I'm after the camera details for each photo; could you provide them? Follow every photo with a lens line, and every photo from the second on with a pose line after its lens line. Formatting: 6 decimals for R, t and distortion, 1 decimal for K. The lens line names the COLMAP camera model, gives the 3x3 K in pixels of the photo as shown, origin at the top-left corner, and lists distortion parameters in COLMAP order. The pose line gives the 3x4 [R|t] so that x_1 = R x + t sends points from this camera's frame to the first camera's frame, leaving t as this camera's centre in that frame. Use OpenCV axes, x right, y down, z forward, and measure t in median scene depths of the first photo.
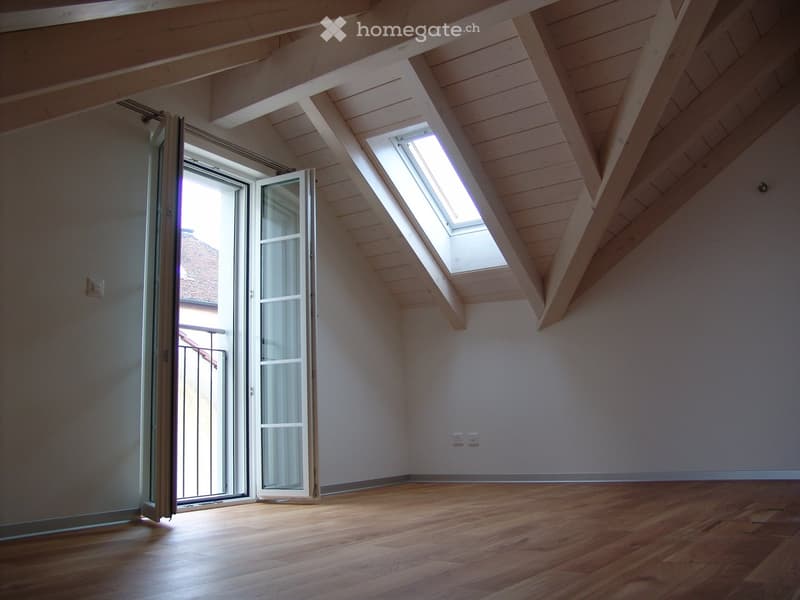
lens RADIAL K [[693.0, 0, 395.8], [0, 693.0, 310.6], [0, 0, 1]] dist [-0.152358, 0.158034]
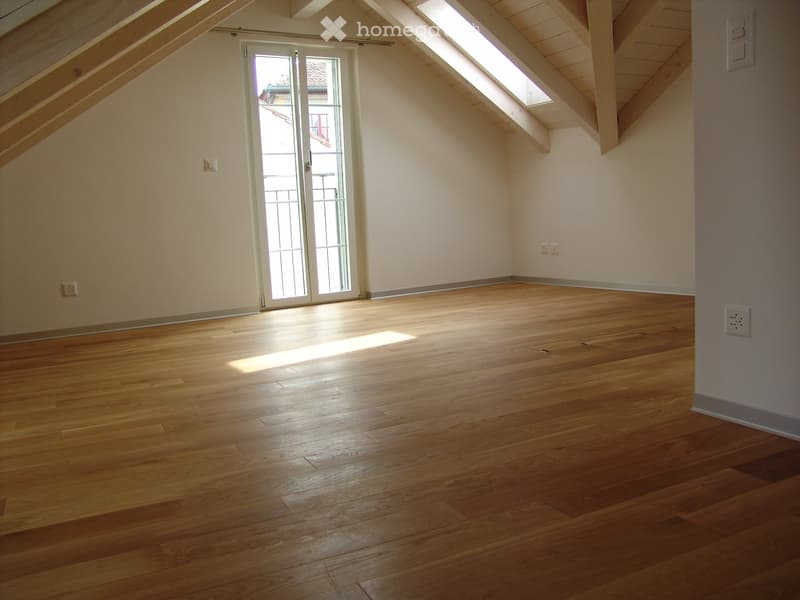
lens RADIAL K [[681.6, 0, 400.0], [0, 681.6, 300.0], [0, 0, 1]] dist [-0.133147, 0.156327]
pose [[0.896014, 0.043428, -0.441898, 0.492228], [0.097633, 0.951581, 0.291483, -0.115820], [0.433160, -0.304316, 0.848389, -0.147563]]
